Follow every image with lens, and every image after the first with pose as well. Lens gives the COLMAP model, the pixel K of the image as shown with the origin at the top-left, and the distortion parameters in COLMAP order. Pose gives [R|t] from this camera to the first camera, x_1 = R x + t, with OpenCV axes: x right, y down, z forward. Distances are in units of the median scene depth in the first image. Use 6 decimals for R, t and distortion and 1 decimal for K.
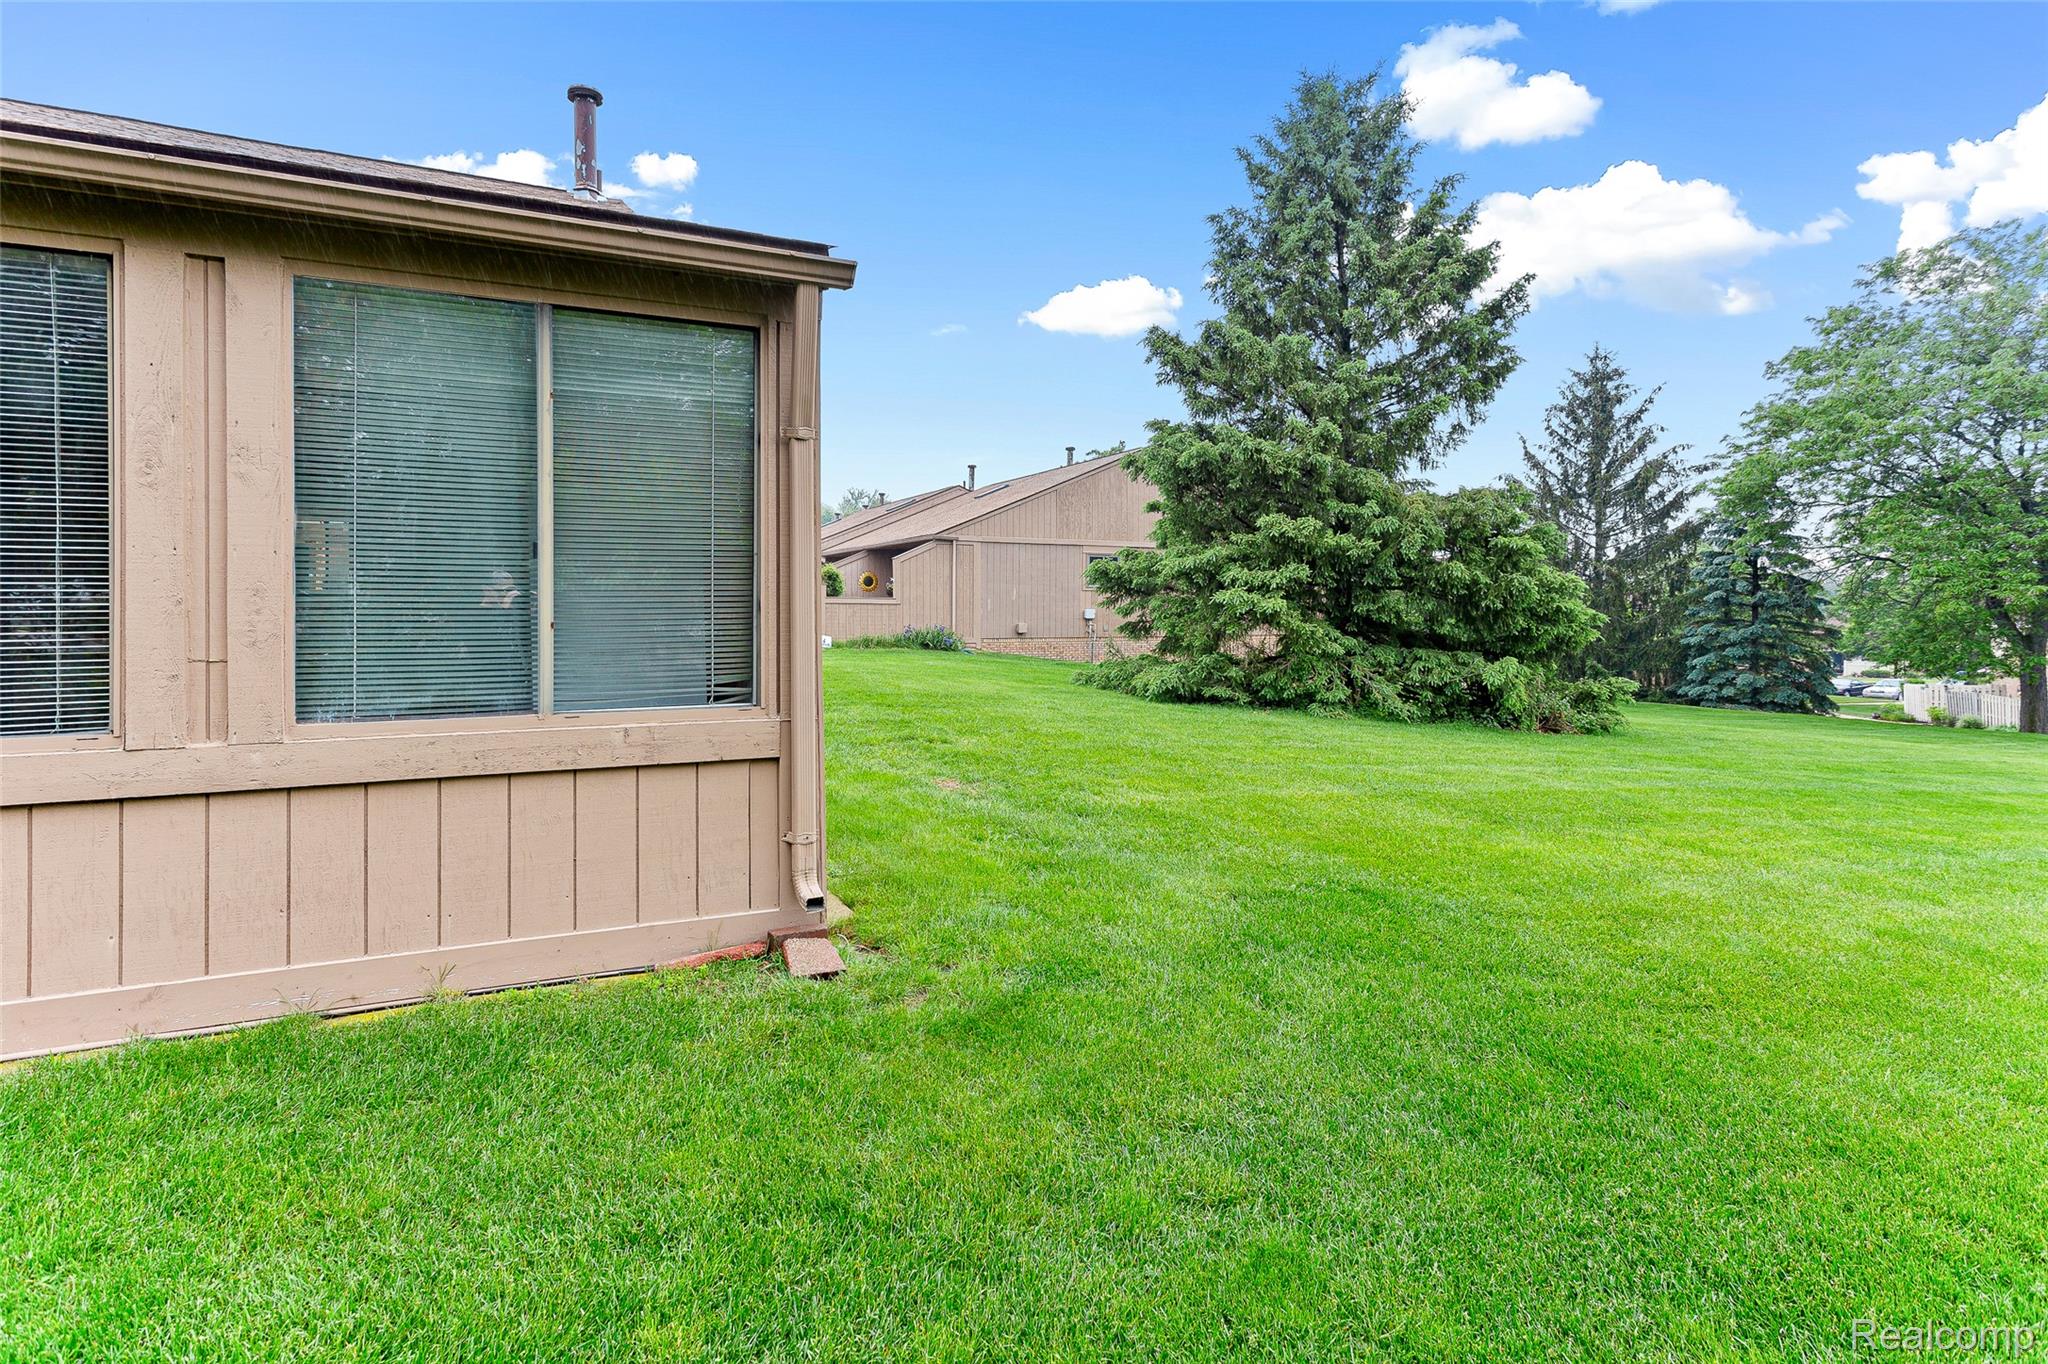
lens RADIAL K [[1108.5, 0, 1026.0], [0, 1108.5, 584.3], [0, 0, 1]] dist [0.000971, 0.000412]
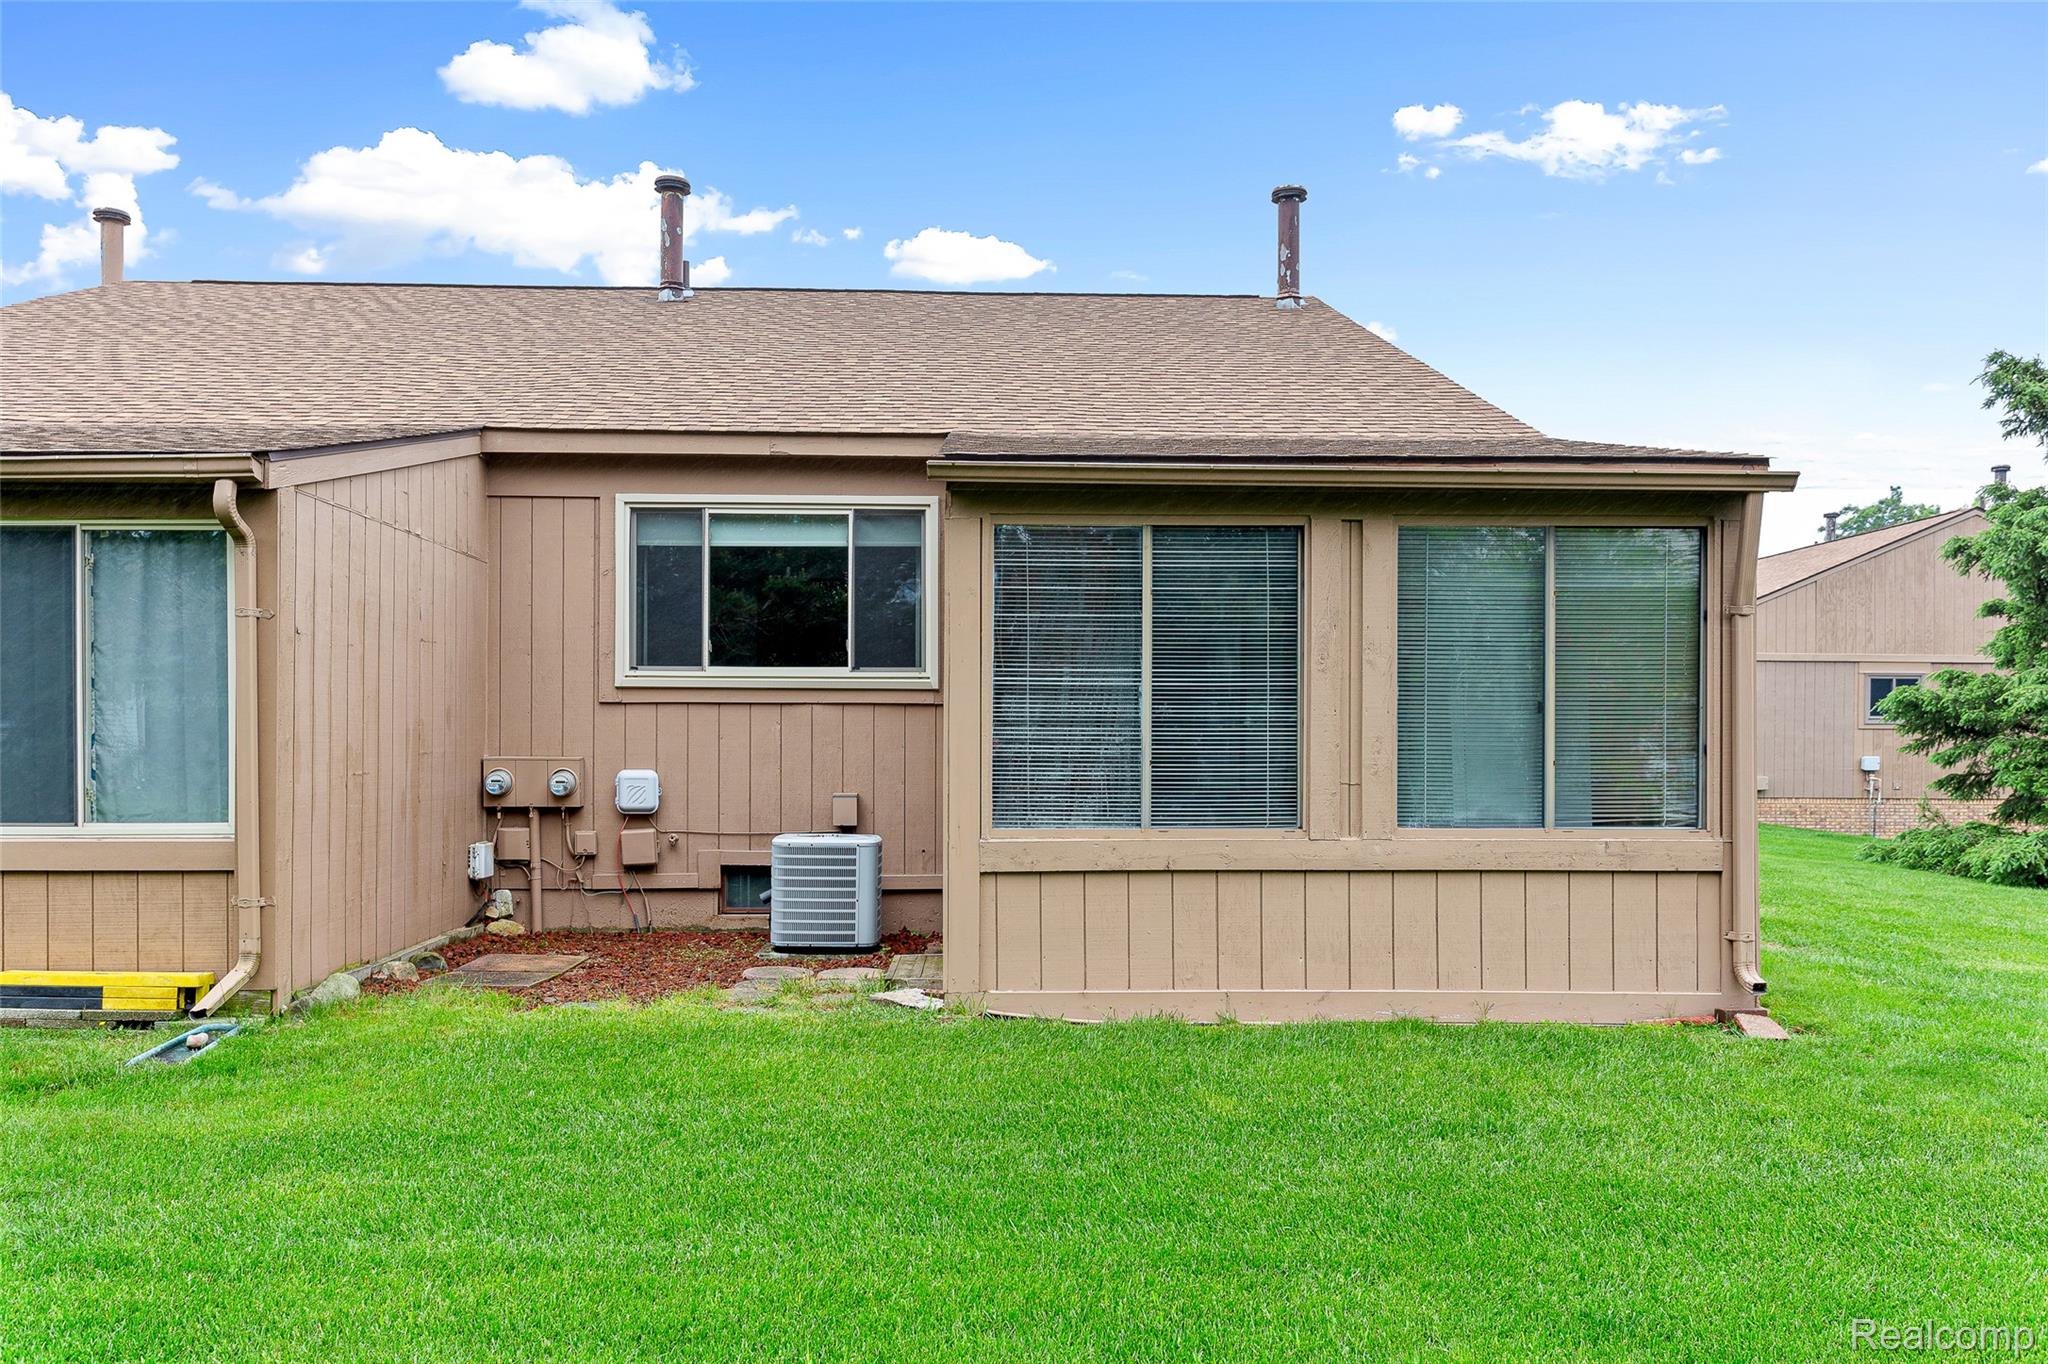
lens RADIAL K [[1534.4, 0, 1023.6], [0, 1534.4, 742.6], [0, 0, 1]] dist [0.074341, -0.124541]
pose [[0.908531, 0.001180, -0.417816, -0.208723], [0.004972, 0.999895, 0.013635, -0.015747], [0.417788, -0.014465, 0.908429, -0.905765]]
